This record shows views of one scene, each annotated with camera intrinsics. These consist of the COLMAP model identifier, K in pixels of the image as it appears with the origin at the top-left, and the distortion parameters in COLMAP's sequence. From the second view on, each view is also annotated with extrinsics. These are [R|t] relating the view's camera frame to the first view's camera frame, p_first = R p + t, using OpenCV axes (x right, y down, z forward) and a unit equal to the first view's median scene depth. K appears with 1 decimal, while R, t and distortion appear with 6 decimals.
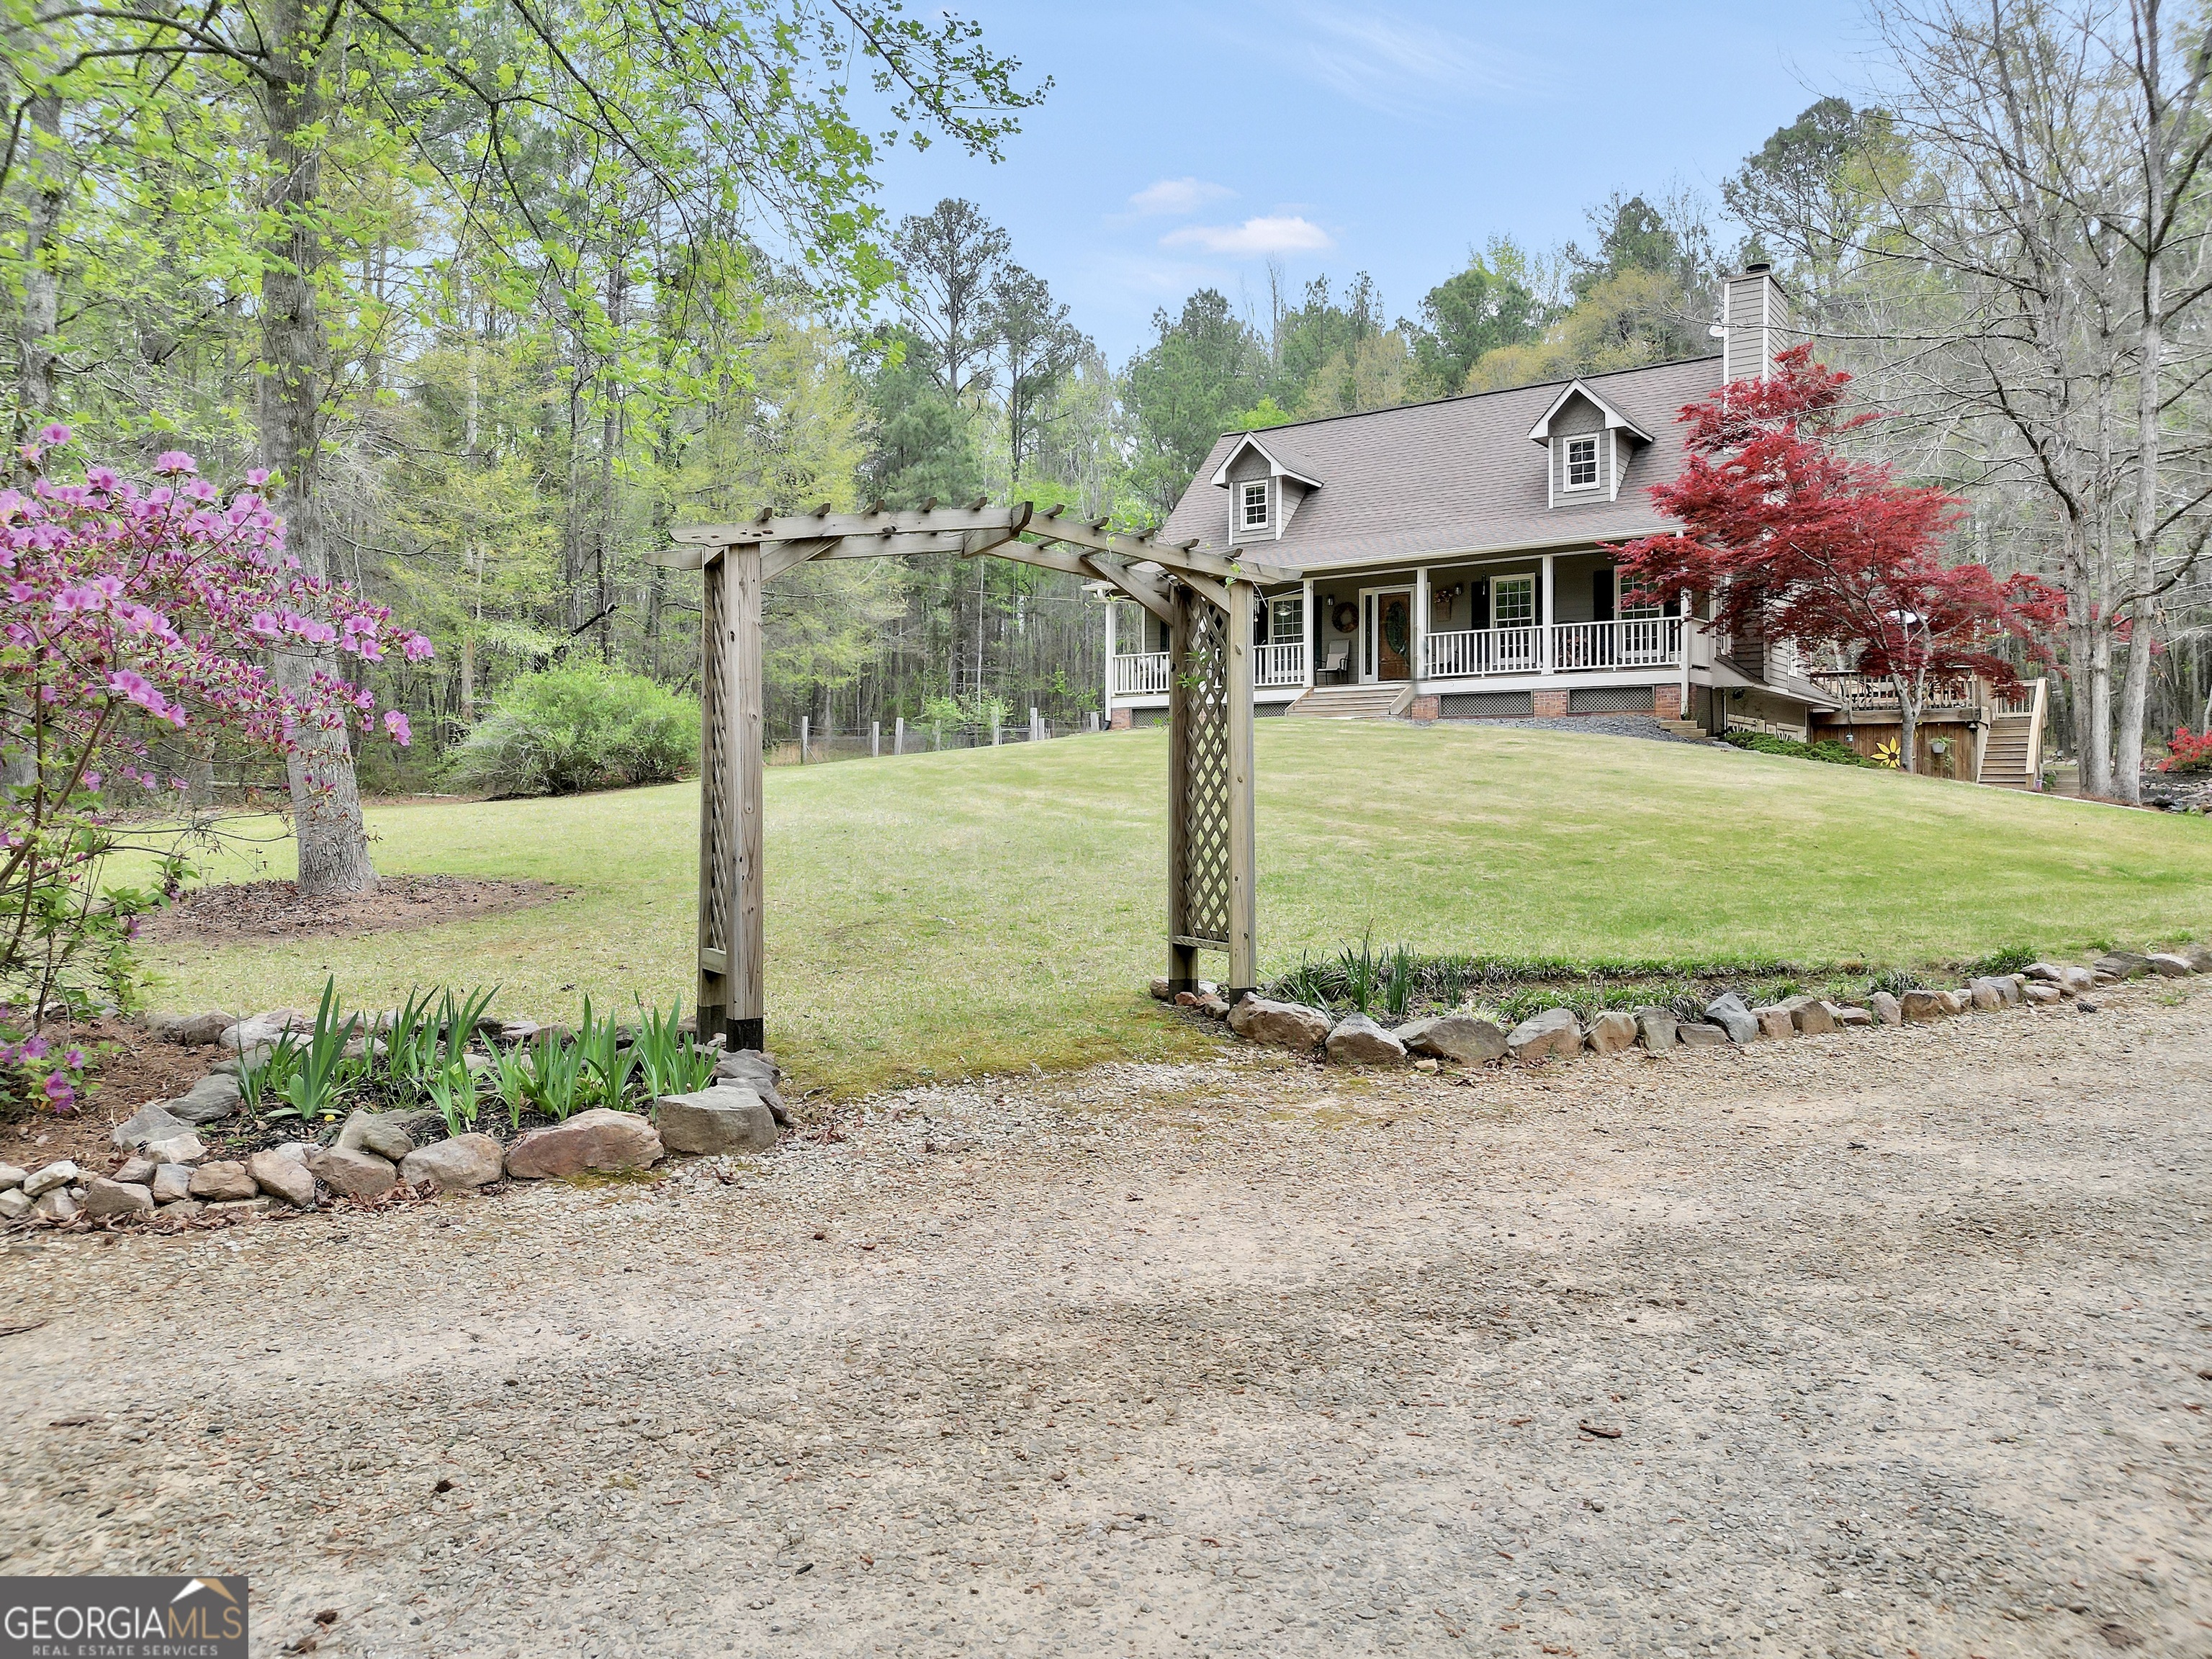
lens RADIAL K [[1548.3, 0, 1111.2], [0, 1548.3, 762.9], [0, 0, 1]] dist [0.025518, -0.023653]
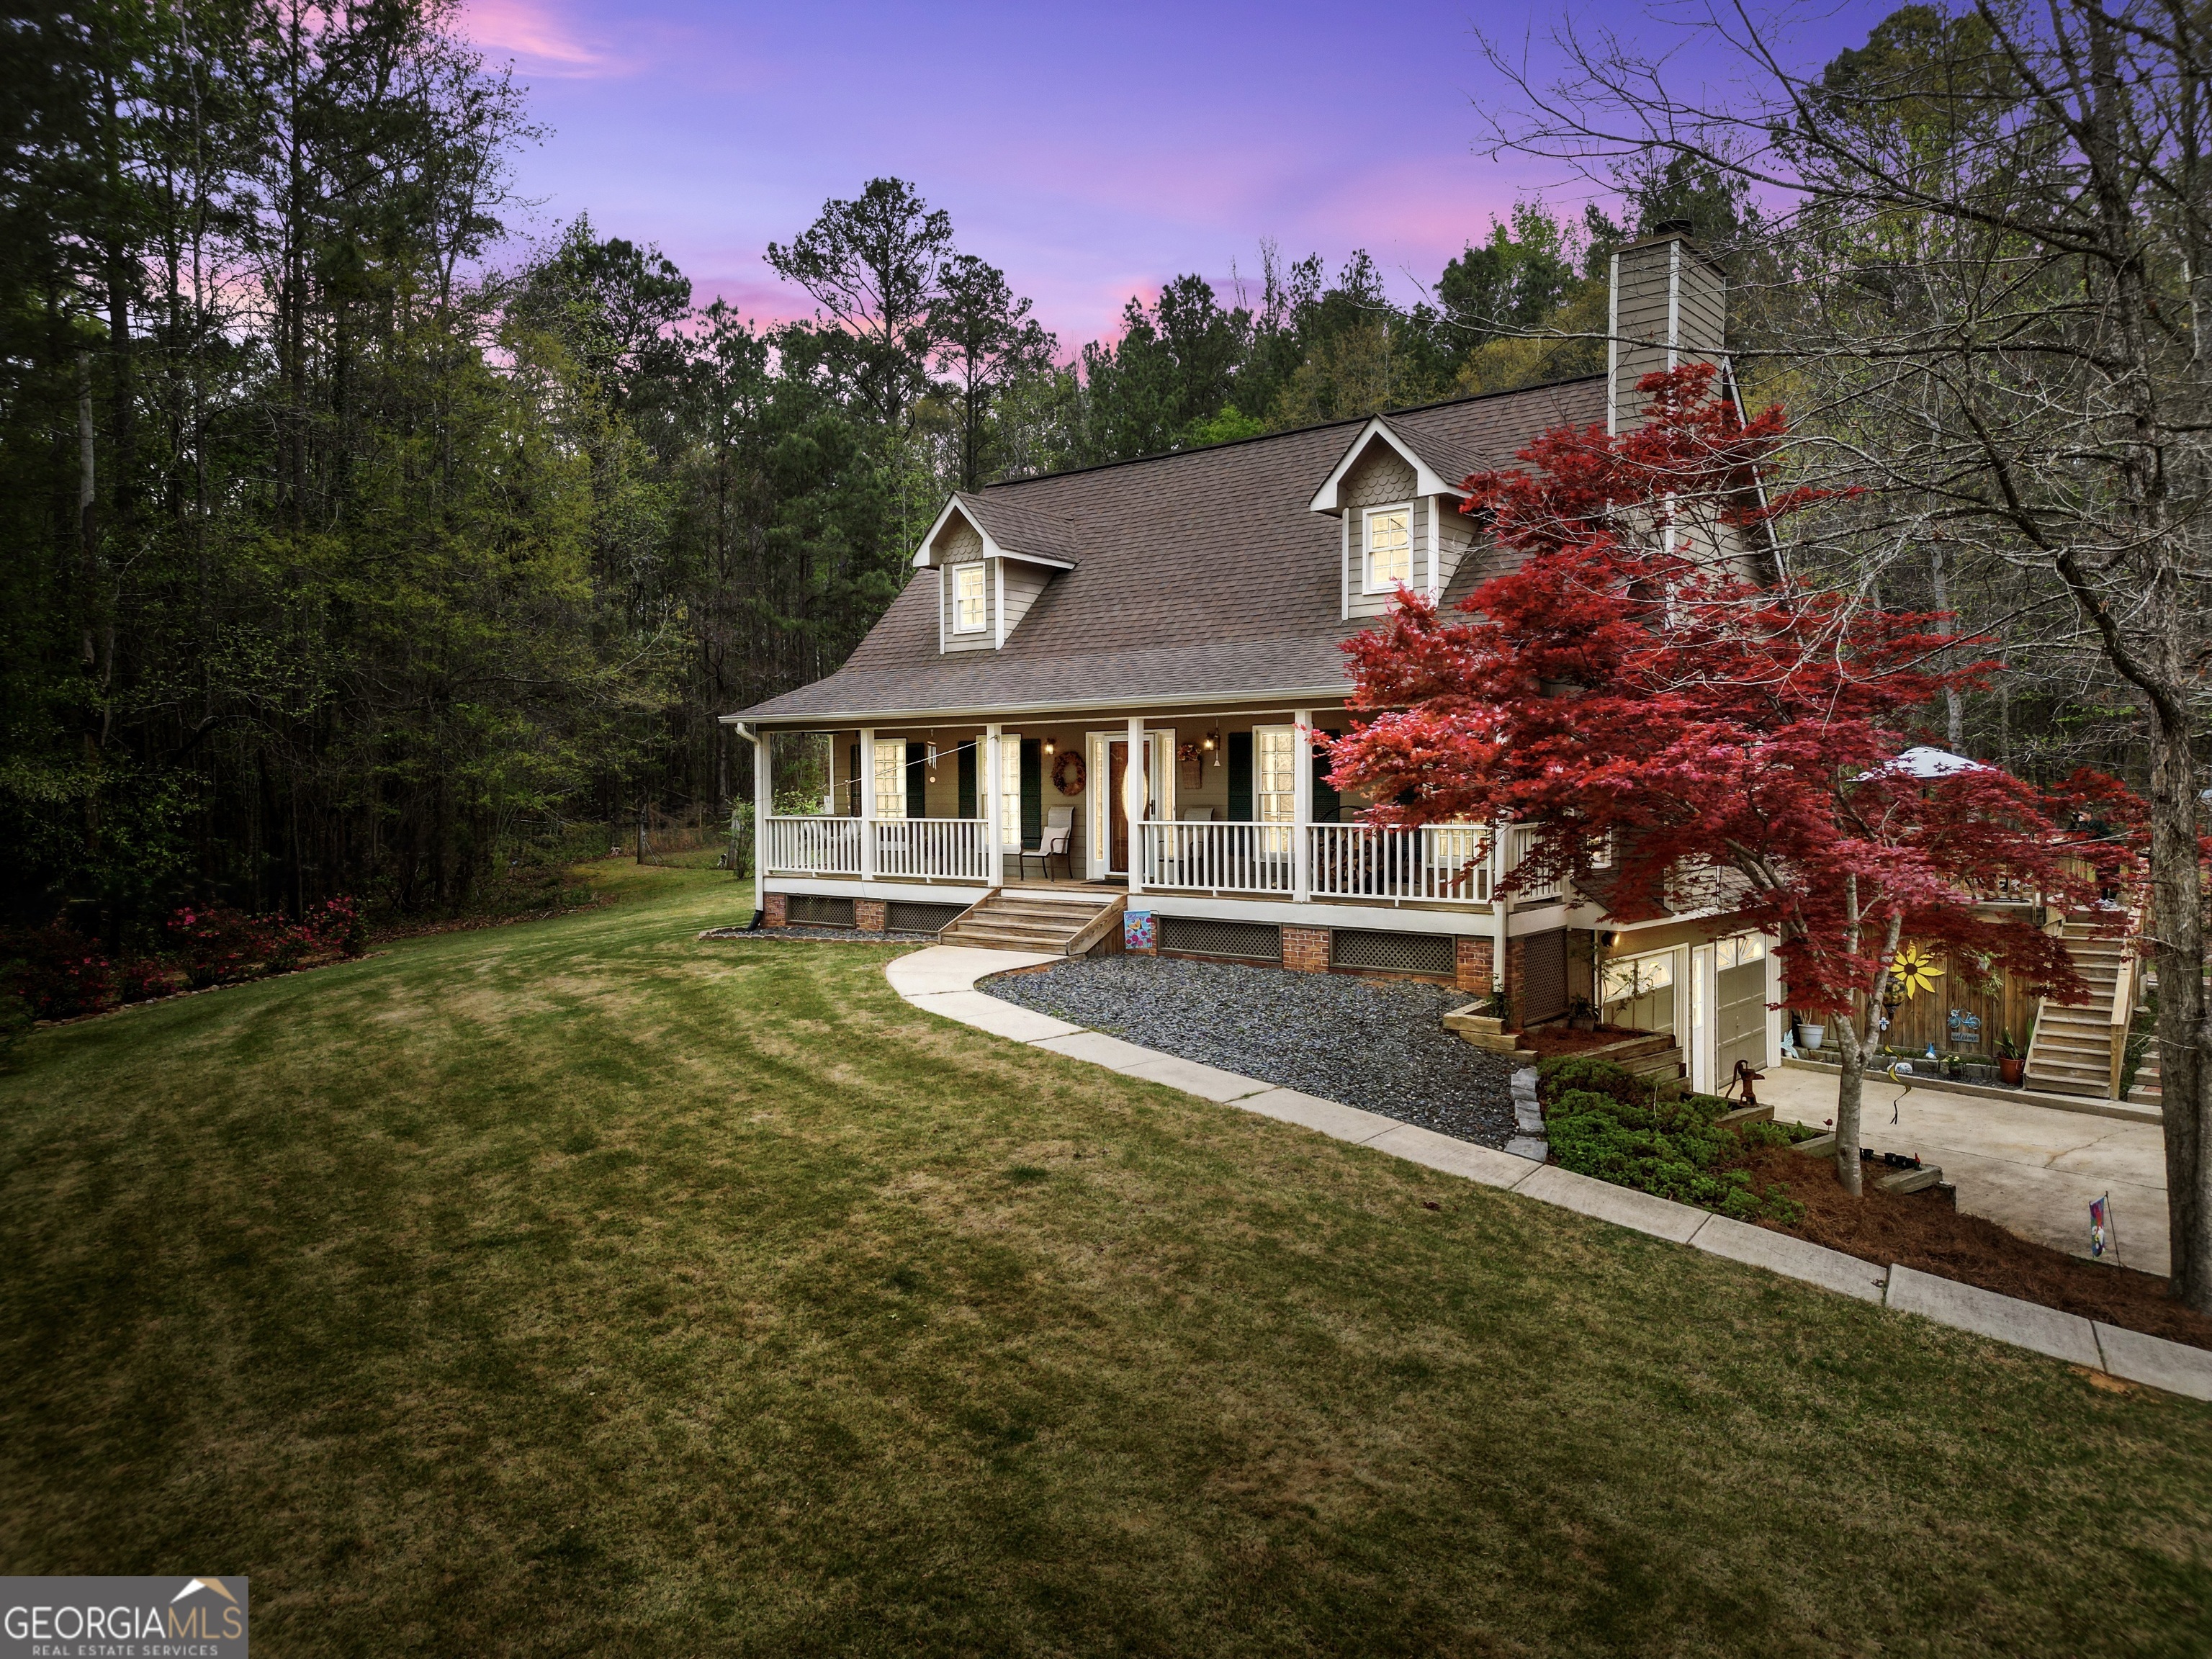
lens RADIAL K [[1548.3, 0, 1102.8], [0, 1548.3, 822.2], [0, 0, 1]] dist [0.025518, -0.023653]
pose [[0.997212, -0.002232, -0.074585, 0.092896], [0.005344, 0.999122, 0.041542, -0.043132], [0.074427, -0.041825, 0.996349, 0.141459]]
